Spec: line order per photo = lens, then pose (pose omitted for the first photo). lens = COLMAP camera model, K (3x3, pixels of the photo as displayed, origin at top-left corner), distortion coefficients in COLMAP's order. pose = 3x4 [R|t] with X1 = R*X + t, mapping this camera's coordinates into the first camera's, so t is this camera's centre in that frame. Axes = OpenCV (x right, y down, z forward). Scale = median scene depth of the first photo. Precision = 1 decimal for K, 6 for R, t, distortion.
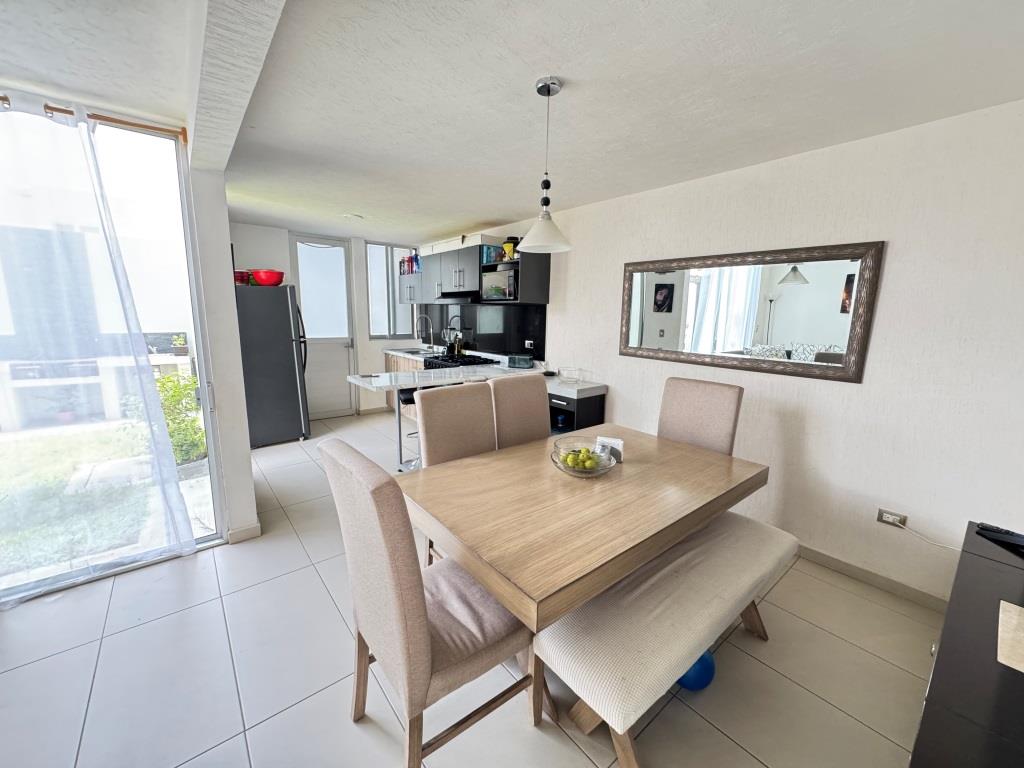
lens RADIAL K [[407.0, 0, 510.6], [0, 407.0, 382.3], [0, 0, 1]] dist [0.000170, 0.000124]
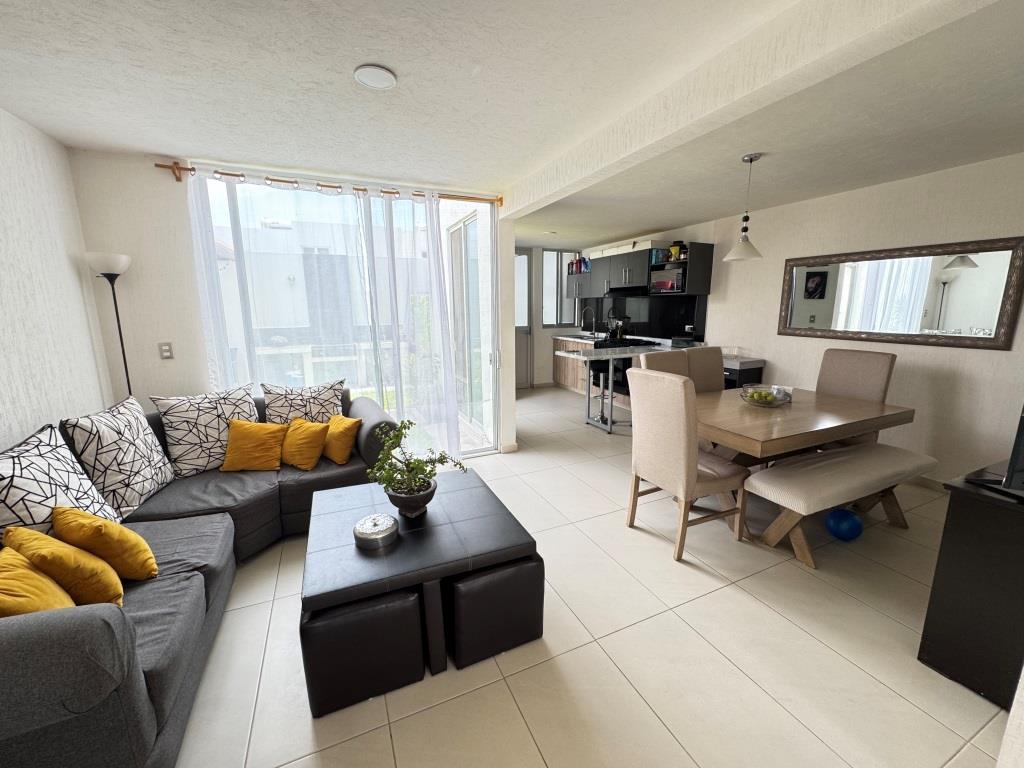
lens RADIAL K [[407.0, 0, 512.8], [0, 407.0, 382.5], [0, 0, 1]] dist [0.000170, 0.000124]
pose [[0.966848, 0.021573, -0.254440, -0.132615], [-0.017607, 0.999686, 0.017853, 0.048260], [0.254745, -0.012781, 0.966924, -0.271818]]
